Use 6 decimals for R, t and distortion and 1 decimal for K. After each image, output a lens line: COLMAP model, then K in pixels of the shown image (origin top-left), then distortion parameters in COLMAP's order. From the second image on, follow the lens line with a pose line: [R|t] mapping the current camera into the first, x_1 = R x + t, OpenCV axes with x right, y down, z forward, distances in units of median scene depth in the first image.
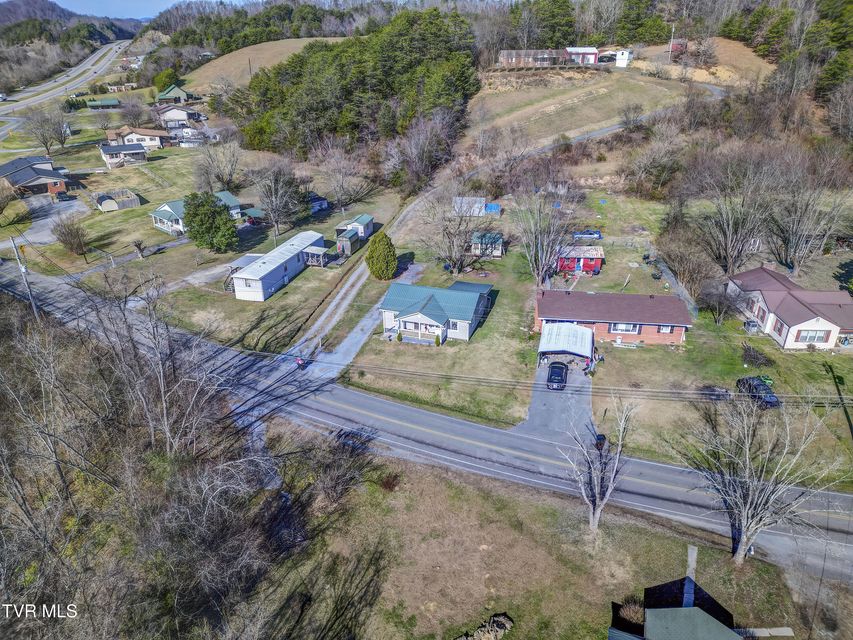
lens RADIAL K [[589.3, 0, 426.5], [0, 589.3, 320.0], [0, 0, 1]] dist [0.094970, -0.102427]
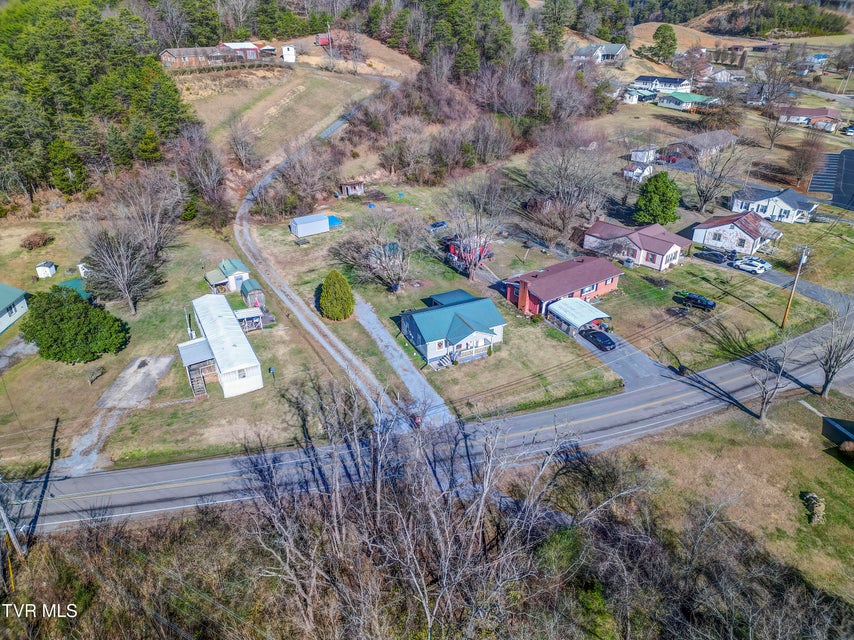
lens RADIAL K [[592.7, 0, 427.0], [0, 592.7, 320.0], [0, 0, 1]] dist [0.063354, -0.052996]
pose [[0.723865, -0.319576, 0.611466, -0.688027], [0.297765, 0.944175, 0.140962, -0.198528], [-0.622379, 0.080036, 0.778613, 0.221850]]
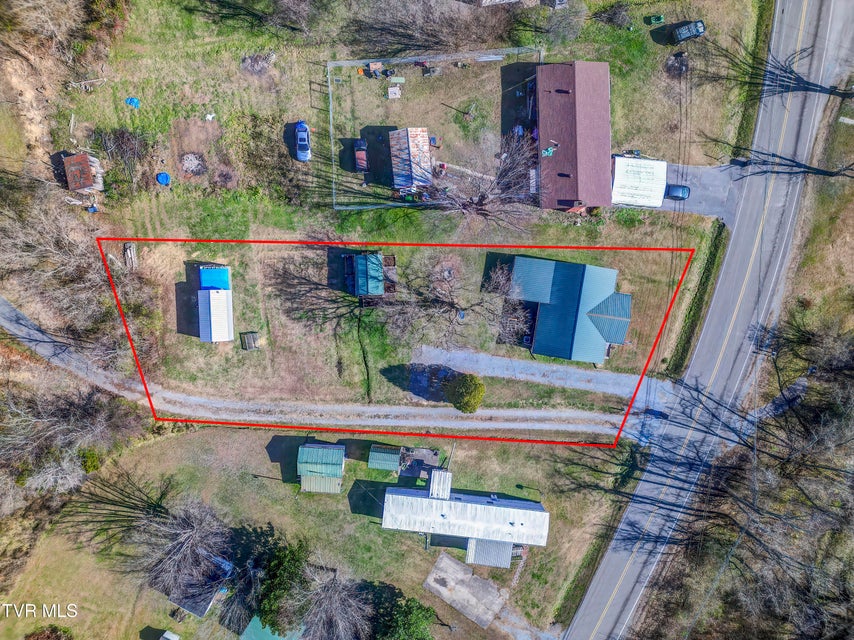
lens RADIAL K [[592.7, 0, 427.0], [0, 592.7, 320.0], [0, 0, 1]] dist [0.063354, -0.052996]
pose [[-0.168847, -0.984914, -0.037877, 0.083443], [0.435122, -0.108966, 0.893754, -1.063109], [-0.884398, 0.134427, 0.446956, 0.813707]]
